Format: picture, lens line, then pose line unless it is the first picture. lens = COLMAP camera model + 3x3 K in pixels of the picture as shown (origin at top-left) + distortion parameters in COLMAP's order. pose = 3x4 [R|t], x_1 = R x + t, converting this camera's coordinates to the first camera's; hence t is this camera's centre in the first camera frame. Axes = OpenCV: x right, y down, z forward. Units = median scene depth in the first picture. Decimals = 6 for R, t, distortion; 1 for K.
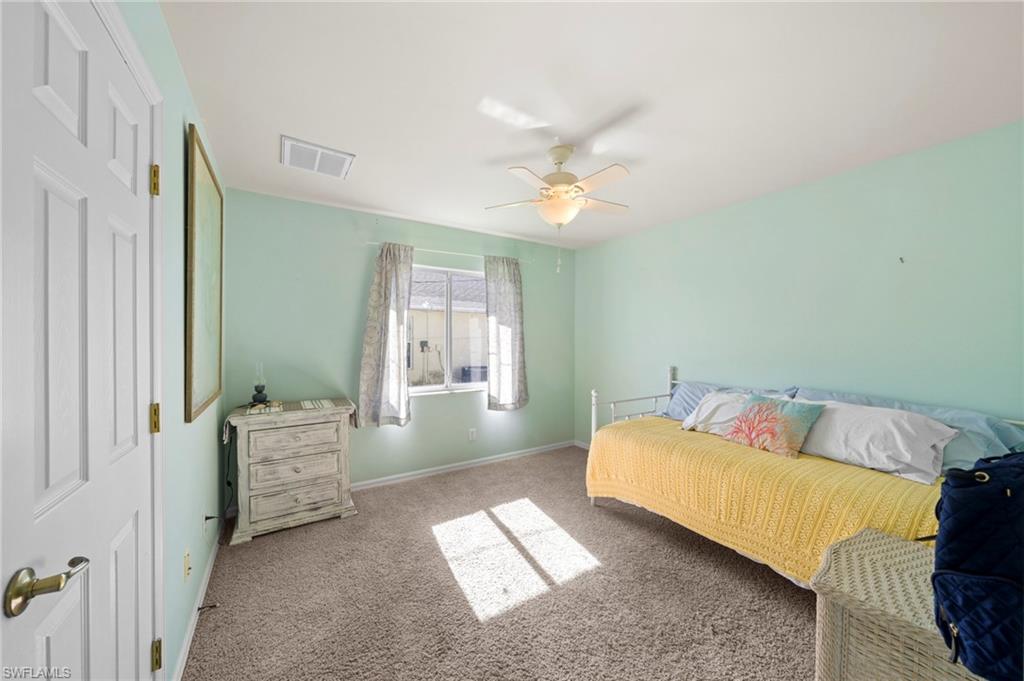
lens RADIAL K [[350.3, 0, 505.5], [0, 350.3, 341.2], [0, 0, 1]] dist [-0.000942, 0.000307]
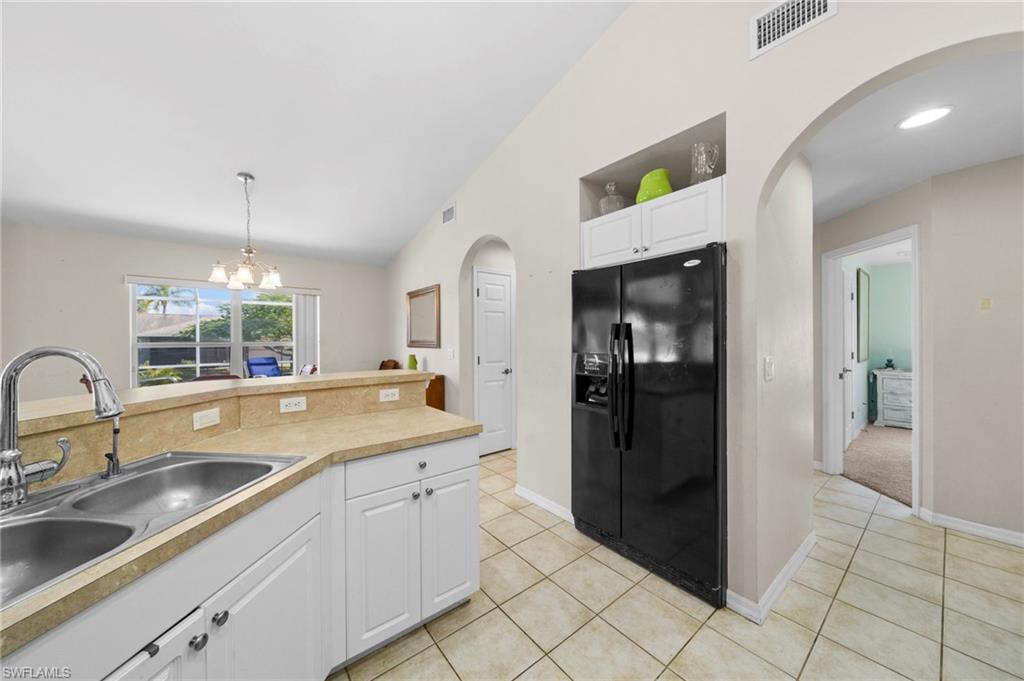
lens RADIAL K [[350.3, 0, 510.5], [0, 350.3, 339.7], [0, 0, 1]] dist [-0.000942, 0.000307]
pose [[0.100583, 0.004352, -0.994919, 1.246477], [-0.000654, 0.999991, 0.004308, 0.005369], [0.994928, 0.000218, 0.100585, -1.585013]]
